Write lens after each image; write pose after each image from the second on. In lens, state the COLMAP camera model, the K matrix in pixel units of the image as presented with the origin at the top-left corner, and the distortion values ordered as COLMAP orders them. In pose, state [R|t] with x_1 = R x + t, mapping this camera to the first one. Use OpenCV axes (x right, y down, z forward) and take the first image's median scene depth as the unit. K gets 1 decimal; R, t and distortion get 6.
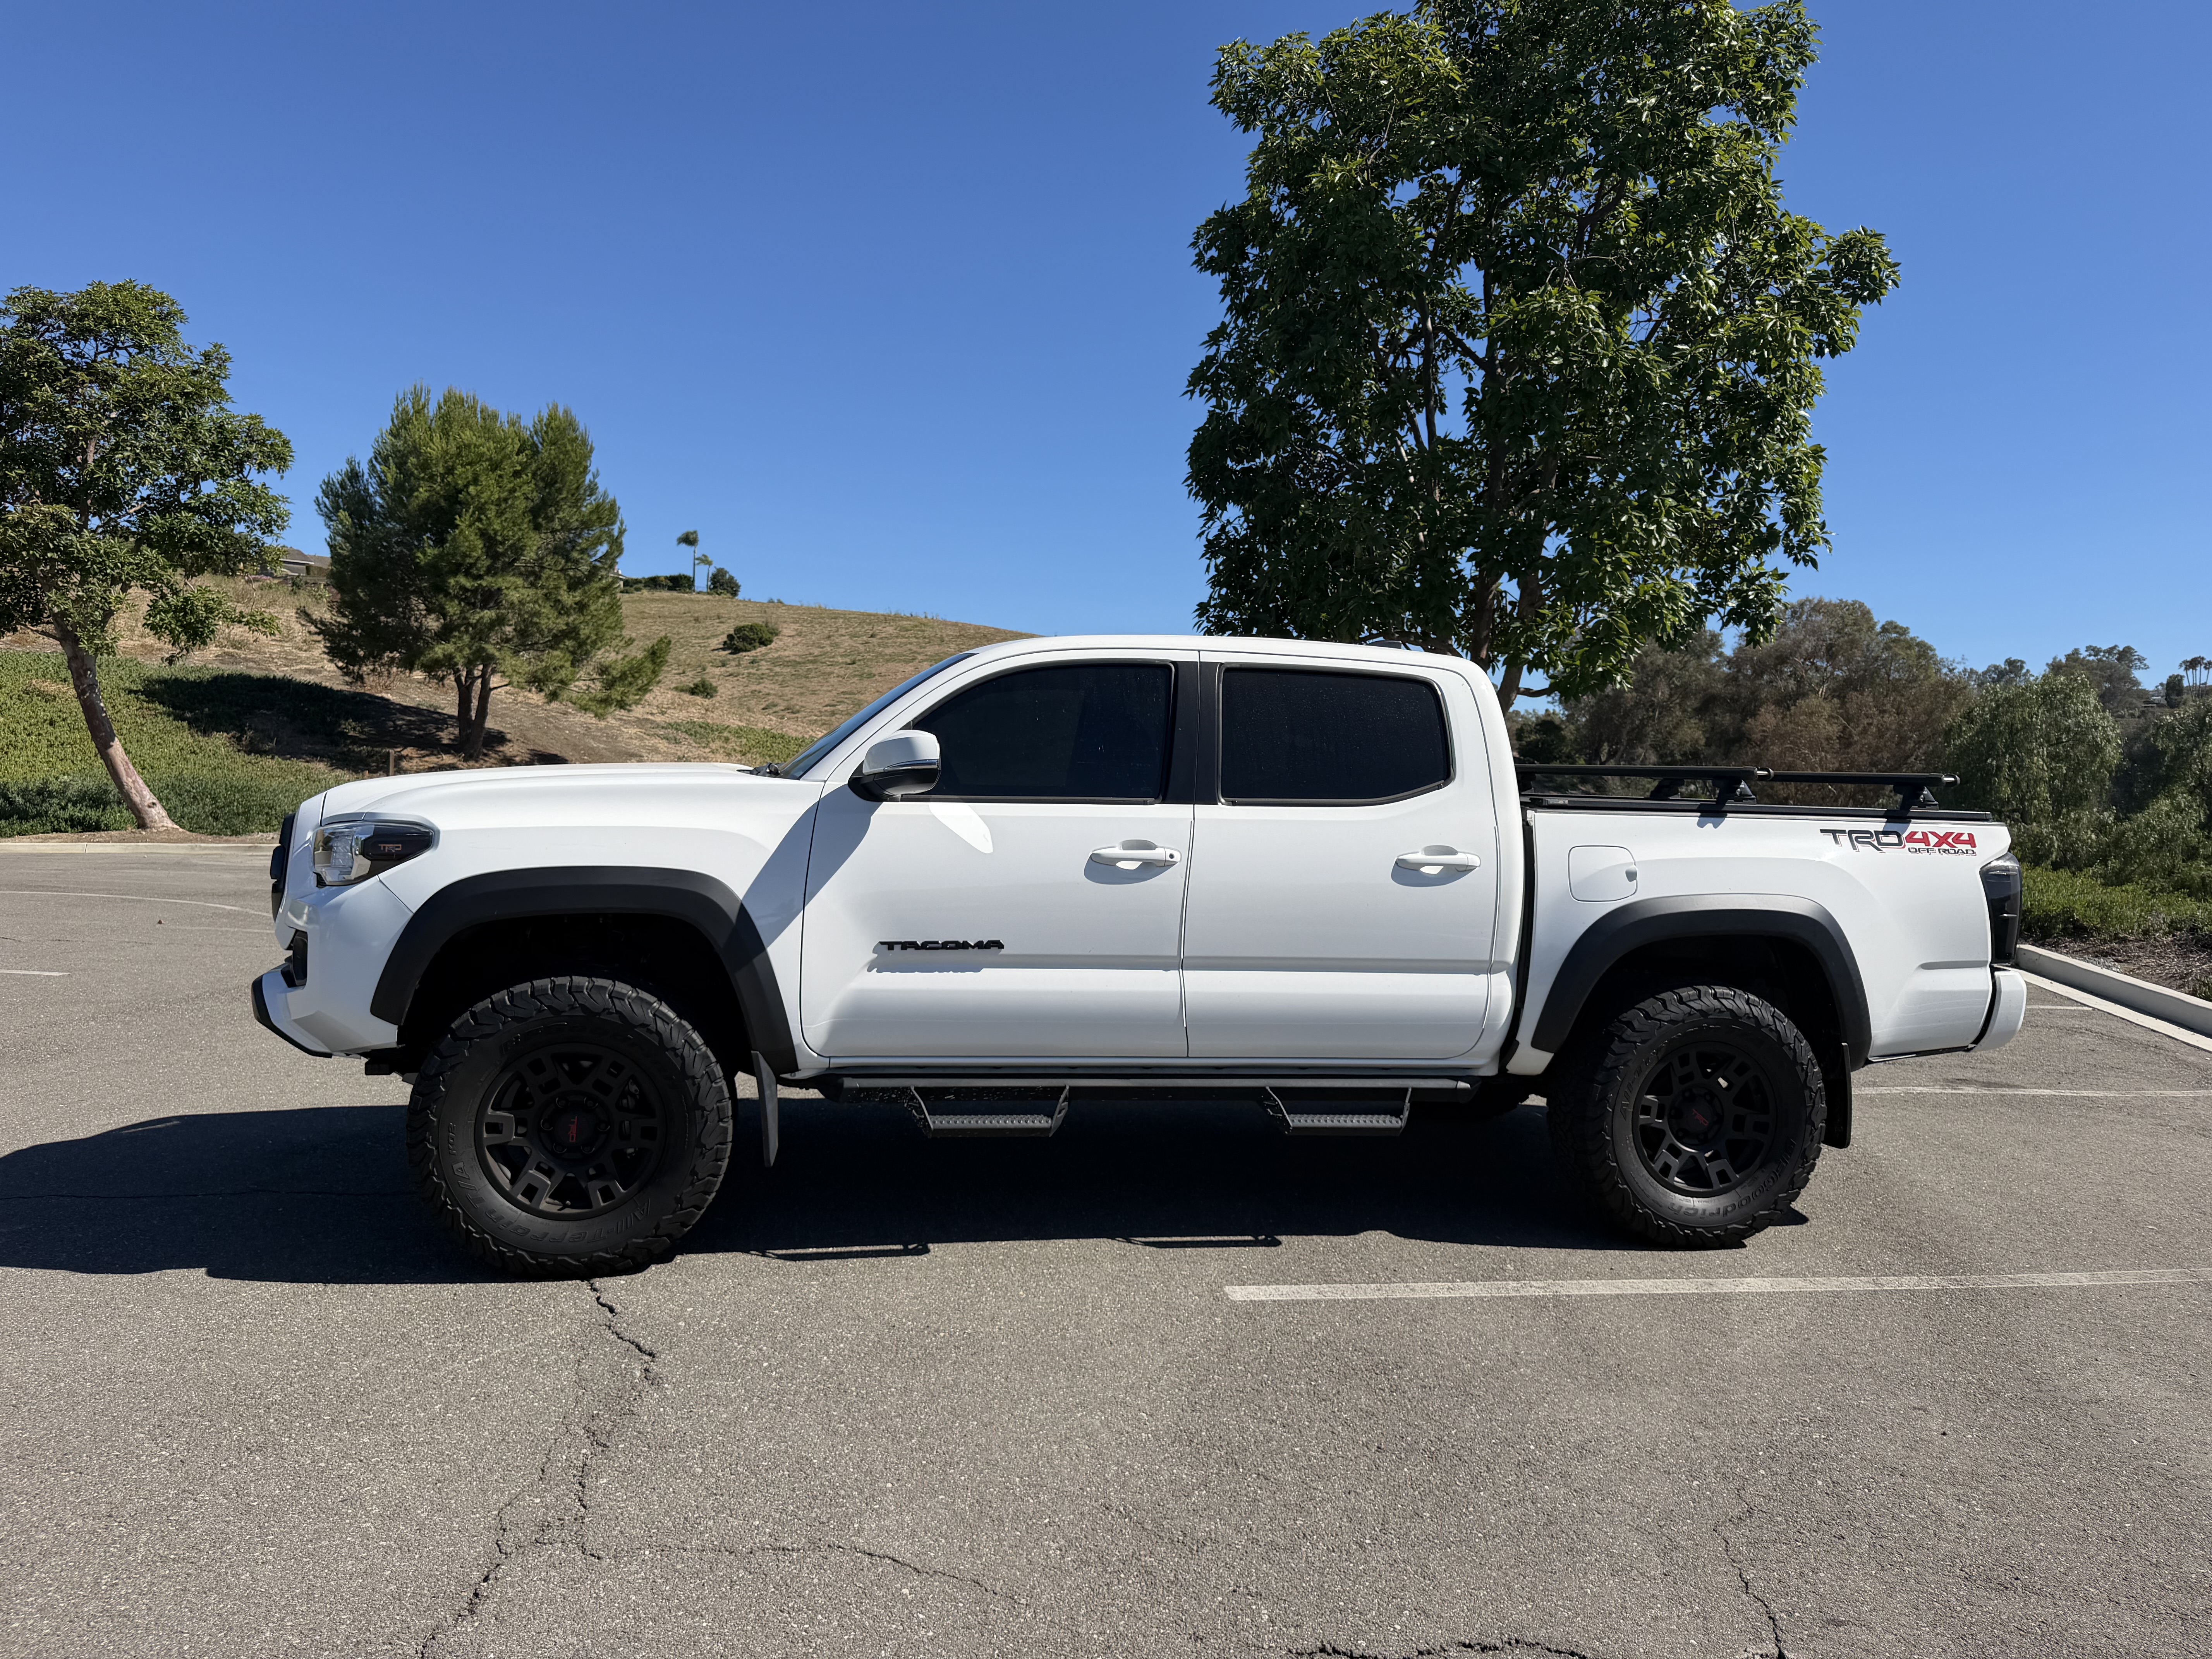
lens RADIAL K [[1559.6, 0, 1110.3], [0, 1559.6, 840.7], [0, 0, 1]] dist [0.038205, -0.063369]
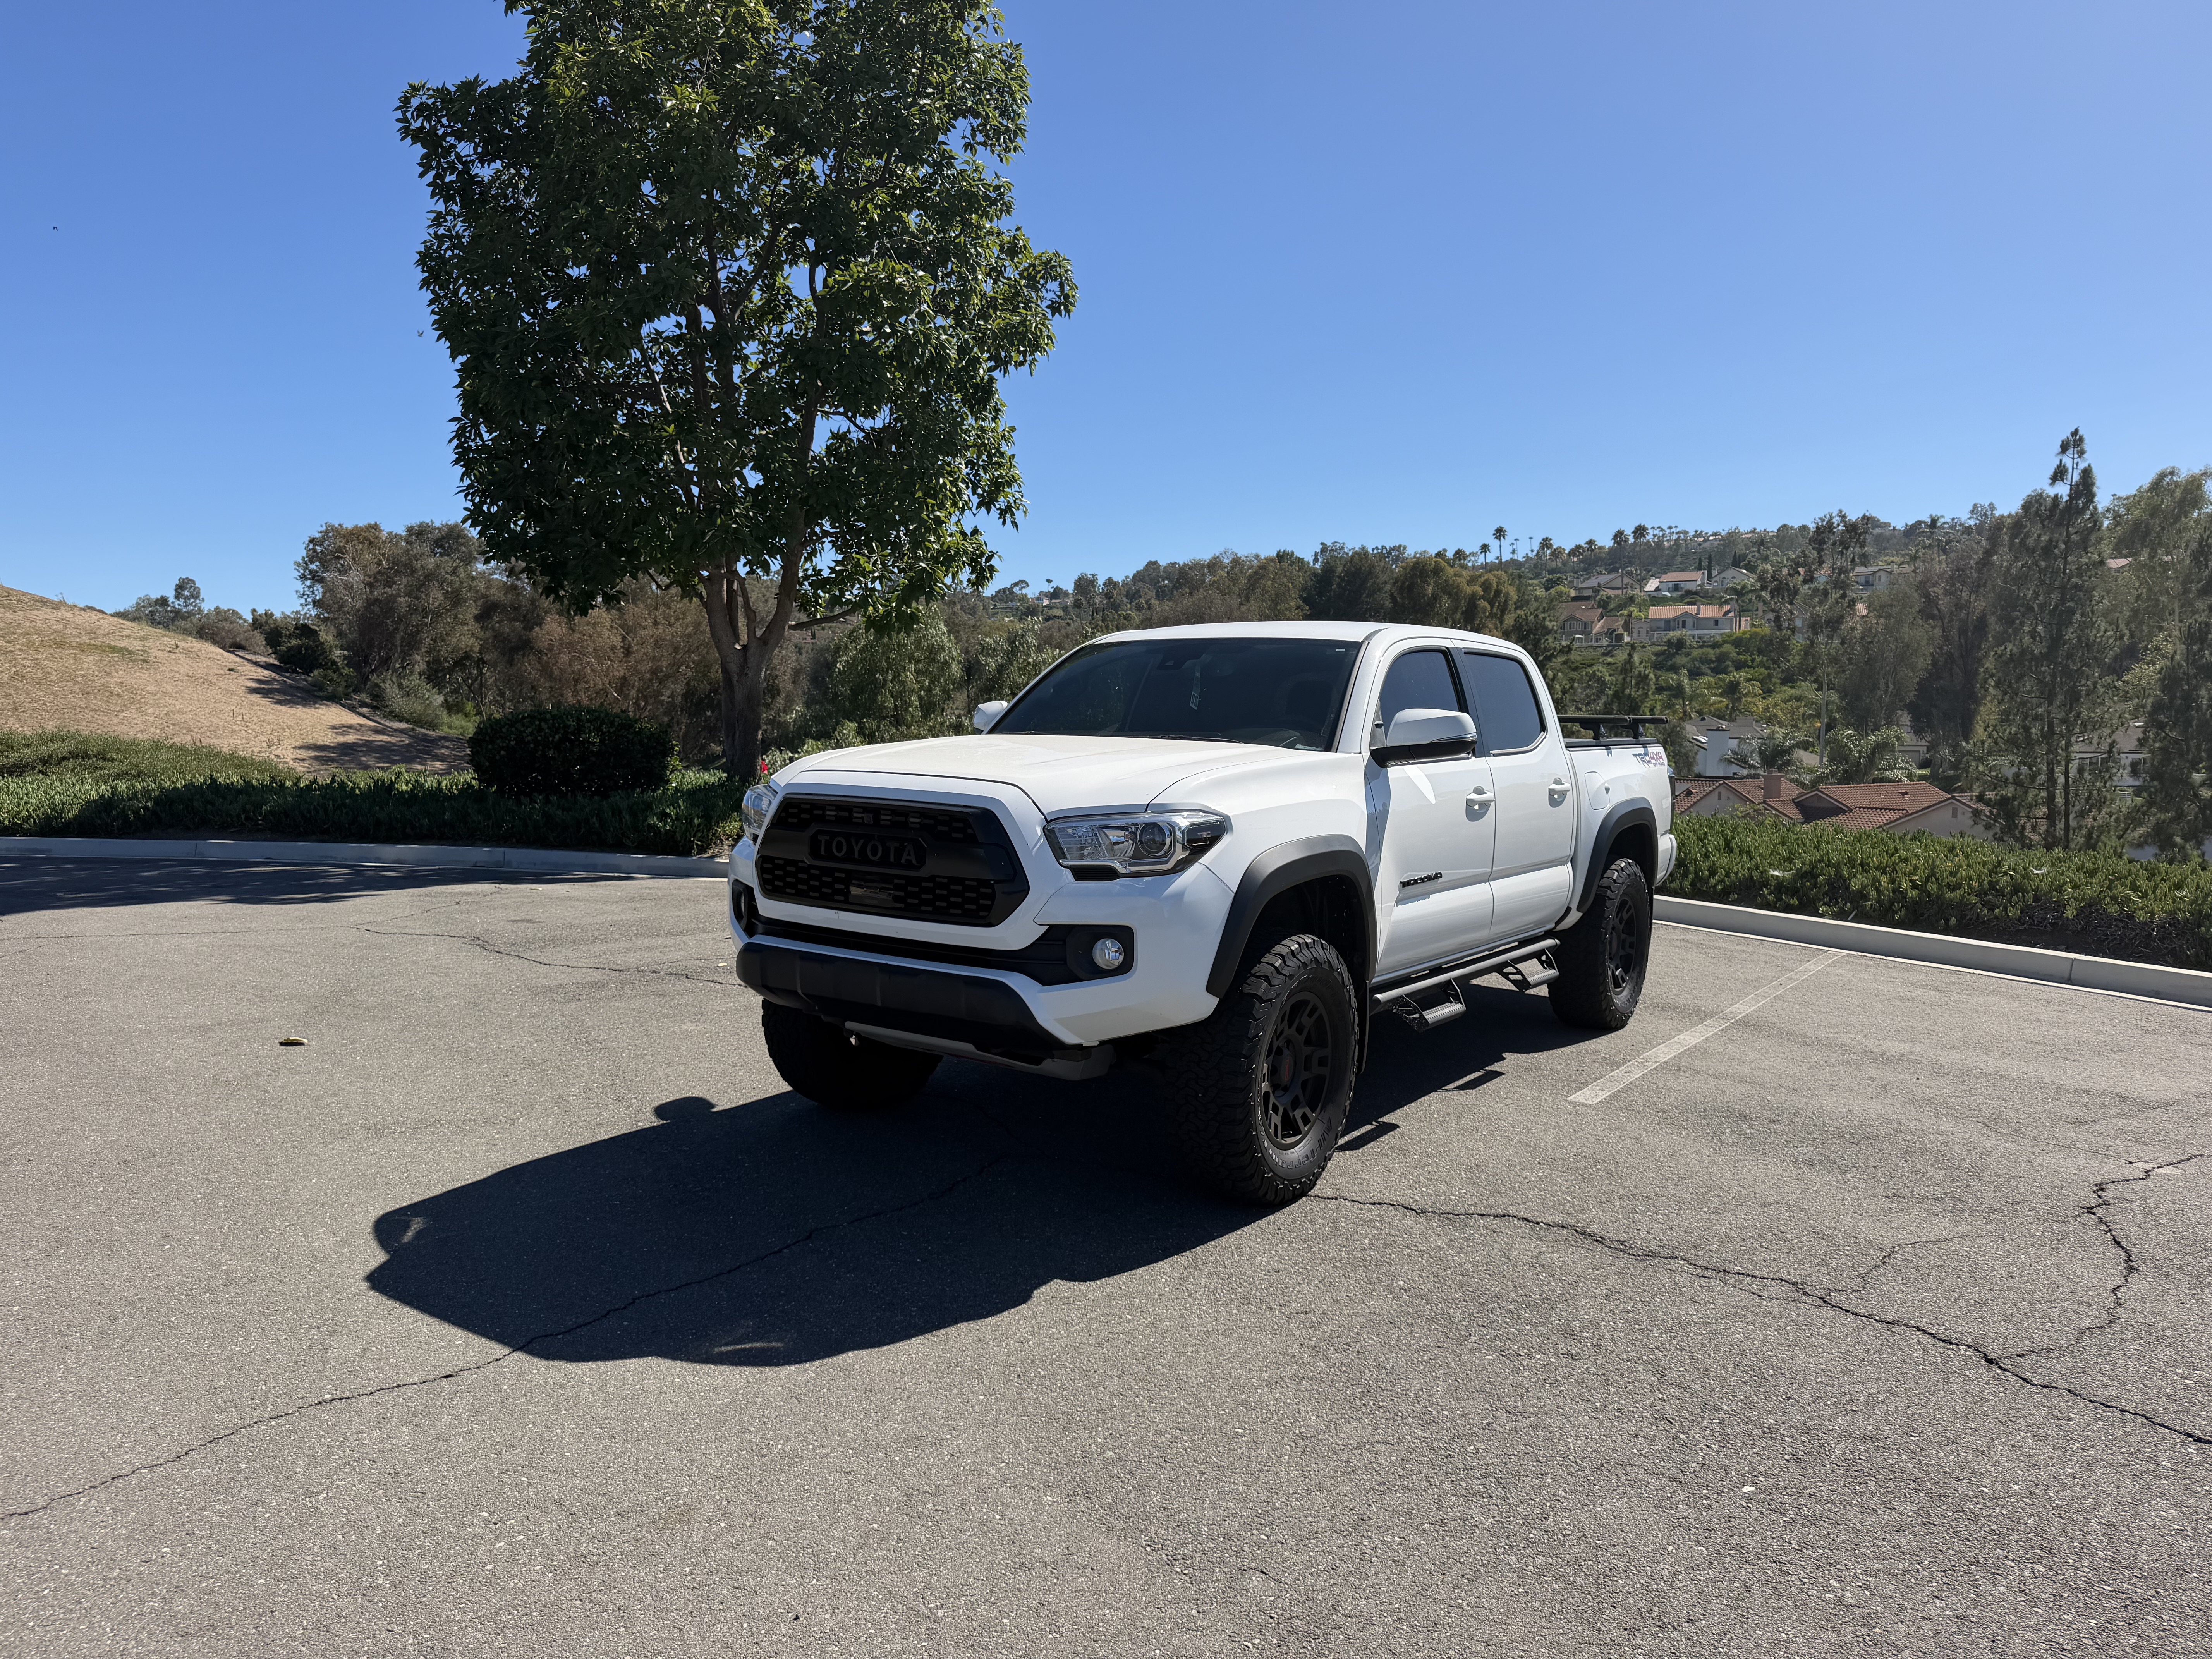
lens RADIAL K [[1559.6, 0, 1056.9], [0, 1559.6, 859.2], [0, 0, 1]] dist [0.038205, -0.063369]
pose [[0.716258, -0.085344, 0.692598, -1.025095], [0.034258, 0.995597, 0.087252, -0.060534], [-0.696995, -0.038768, 0.716028, 0.259454]]
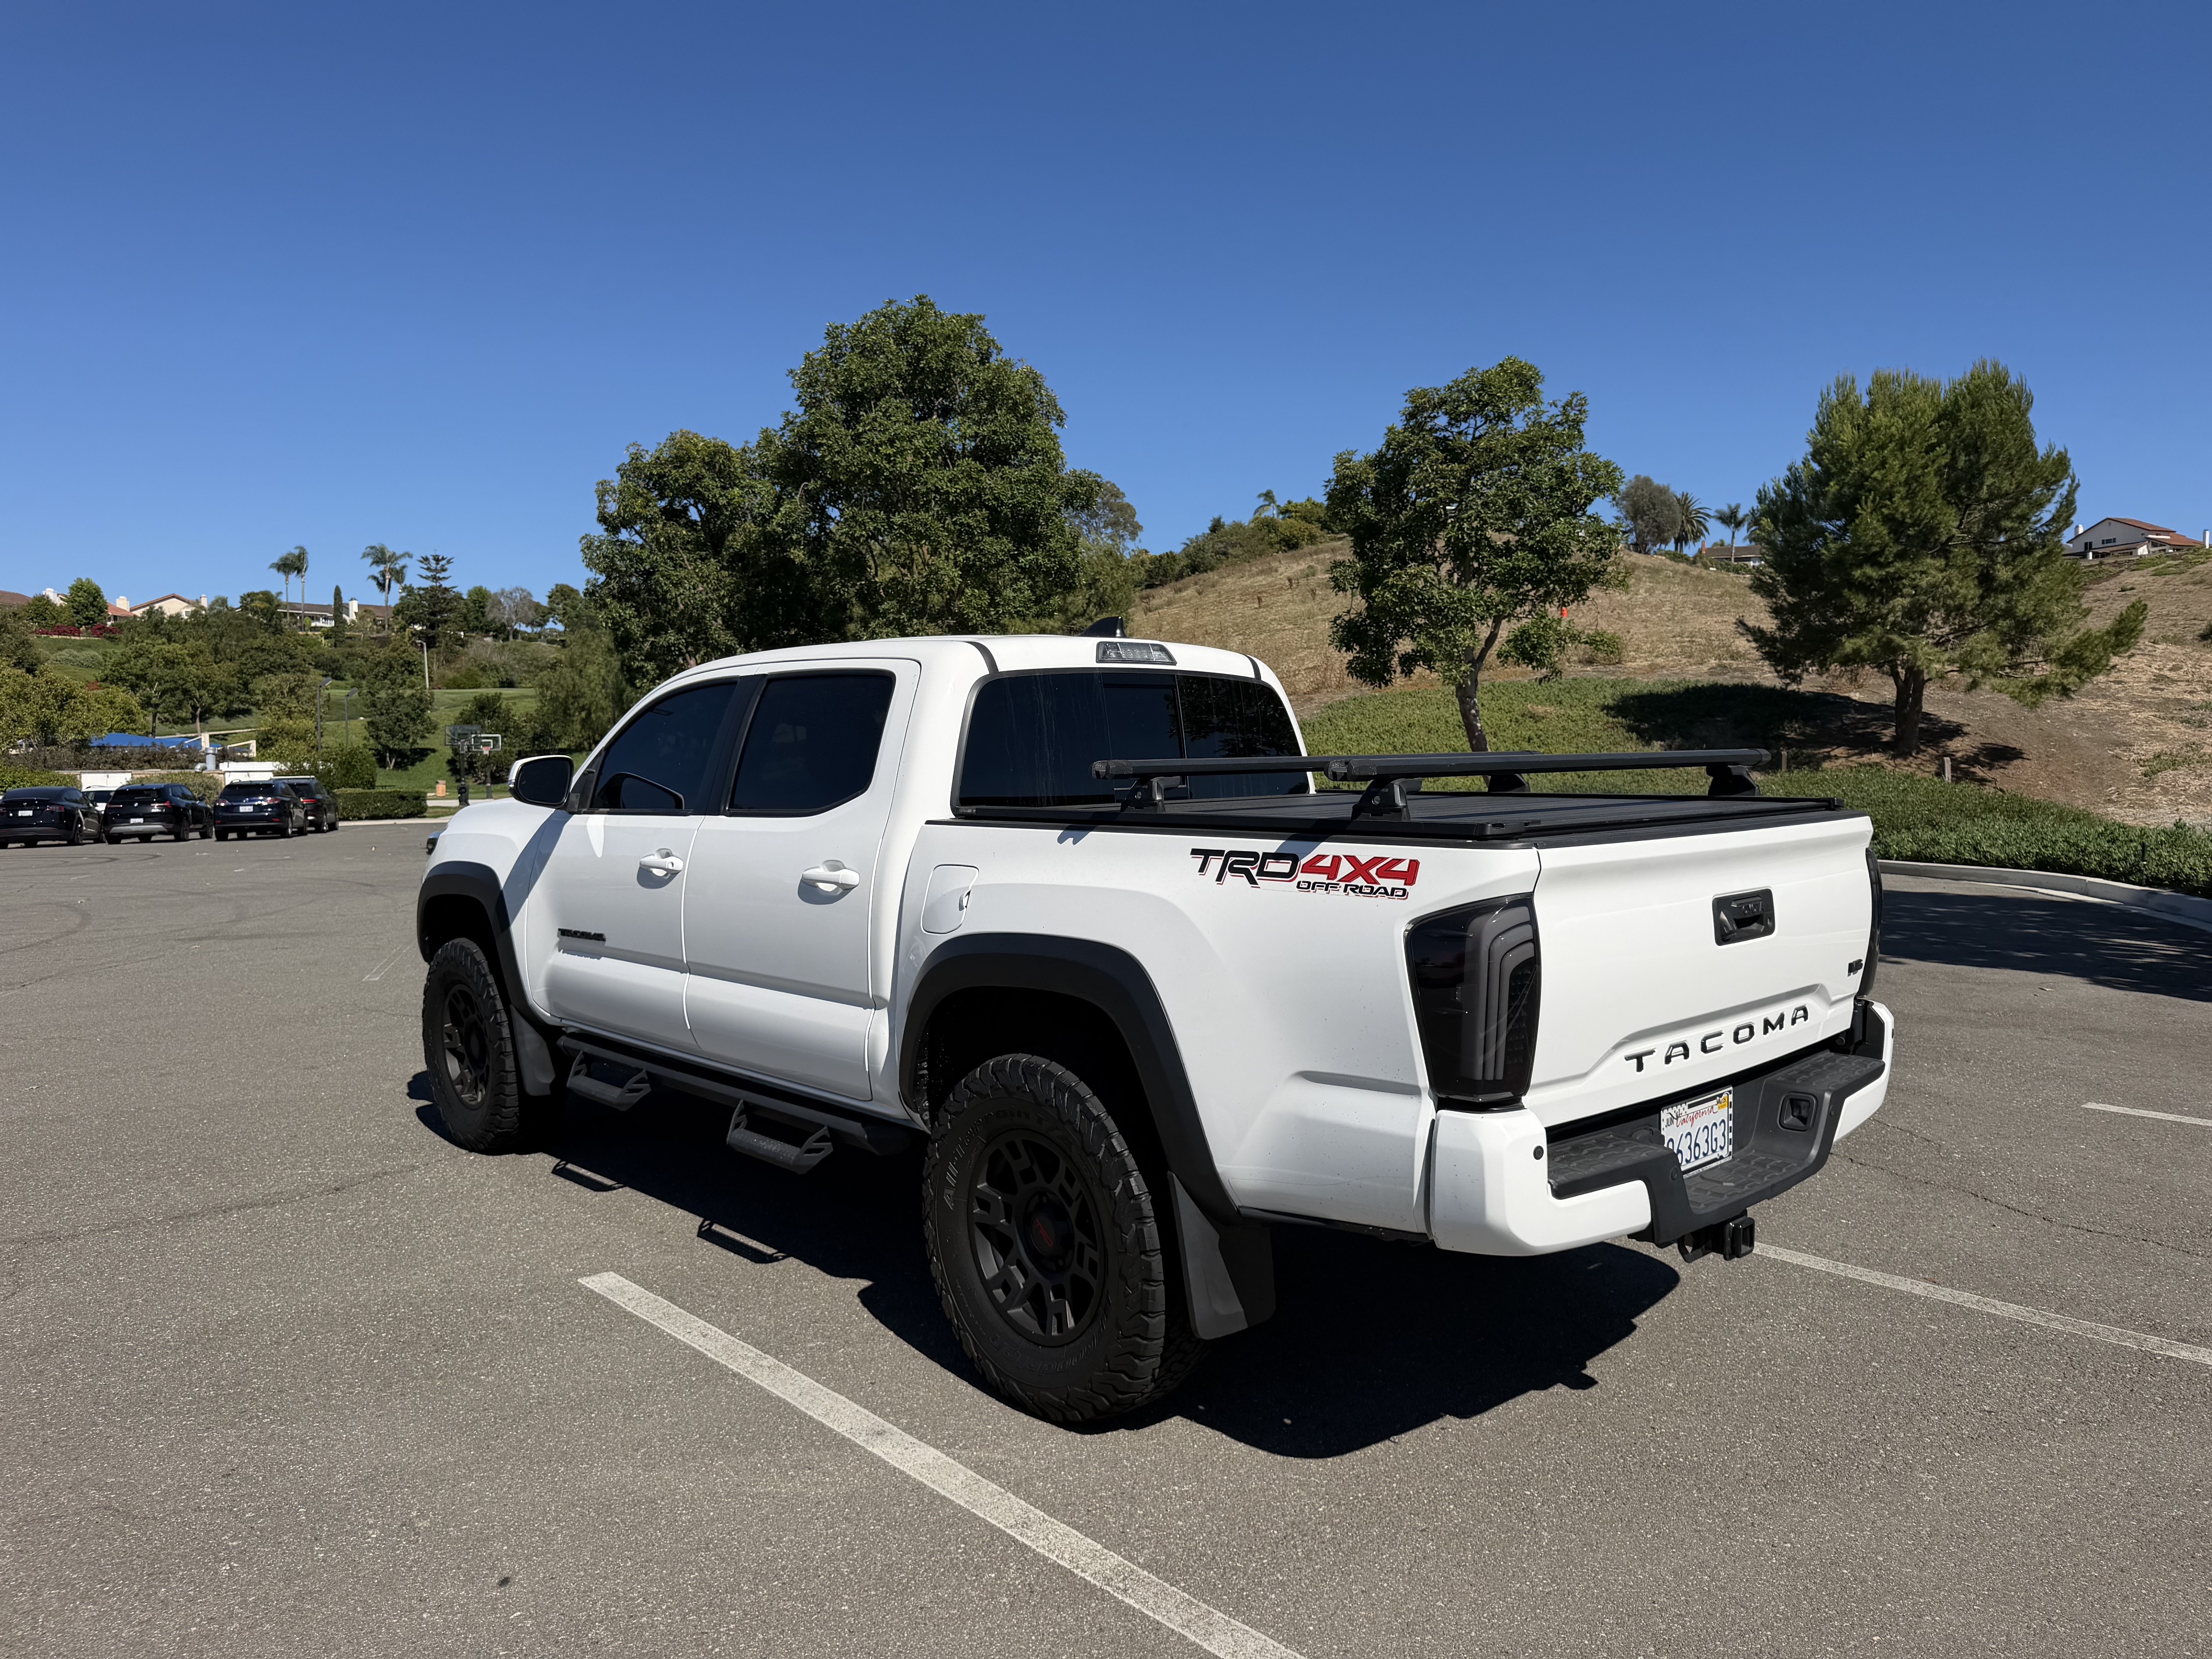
lens RADIAL K [[1559.6, 0, 1100.5], [0, 1559.6, 836.8], [0, 0, 1]] dist [0.038205, -0.063369]
pose [[0.527641, 0.007810, -0.849431, 0.972630], [-0.009521, 0.999949, 0.003279, -0.014013], [0.849414, 0.006358, 0.527689, 0.604806]]
